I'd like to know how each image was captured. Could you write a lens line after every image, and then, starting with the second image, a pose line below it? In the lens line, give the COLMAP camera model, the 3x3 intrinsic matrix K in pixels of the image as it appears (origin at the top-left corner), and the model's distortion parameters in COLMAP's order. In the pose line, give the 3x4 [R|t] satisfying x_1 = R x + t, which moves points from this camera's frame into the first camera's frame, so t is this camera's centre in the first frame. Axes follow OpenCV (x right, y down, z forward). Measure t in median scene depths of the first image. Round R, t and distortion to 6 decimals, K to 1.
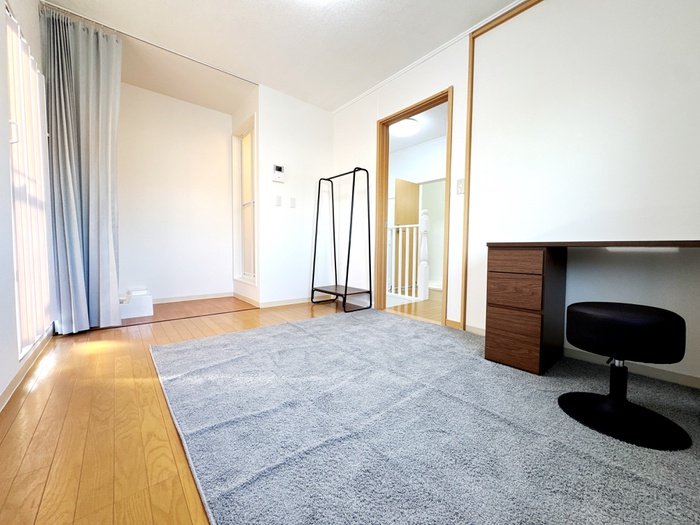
lens RADIAL K [[277.0, 0, 346.3], [0, 277.0, 262.8], [0, 0, 1]] dist [-0.006468, 0.000711]
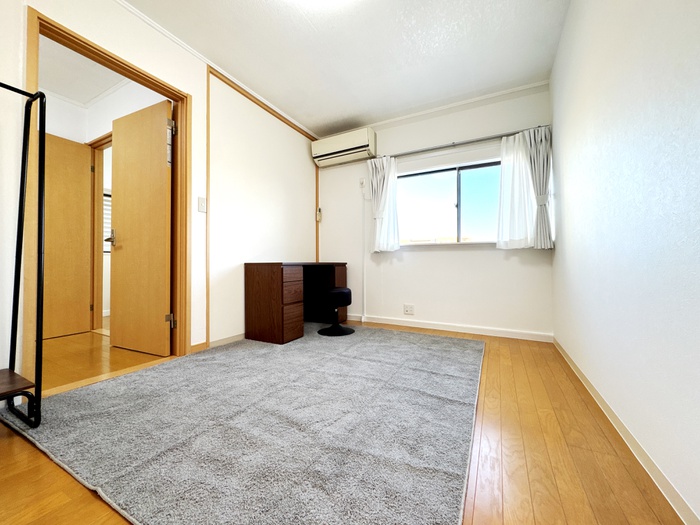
lens RADIAL K [[277.0, 0, 354.3], [0, 277.0, 260.9], [0, 0, 1]] dist [-0.006468, 0.000711]
pose [[-0.402605, 0.002009, 0.915372, -0.796075], [0.046158, 0.998770, 0.018109, -0.074598], [-0.914209, 0.049542, -0.402202, 1.014735]]
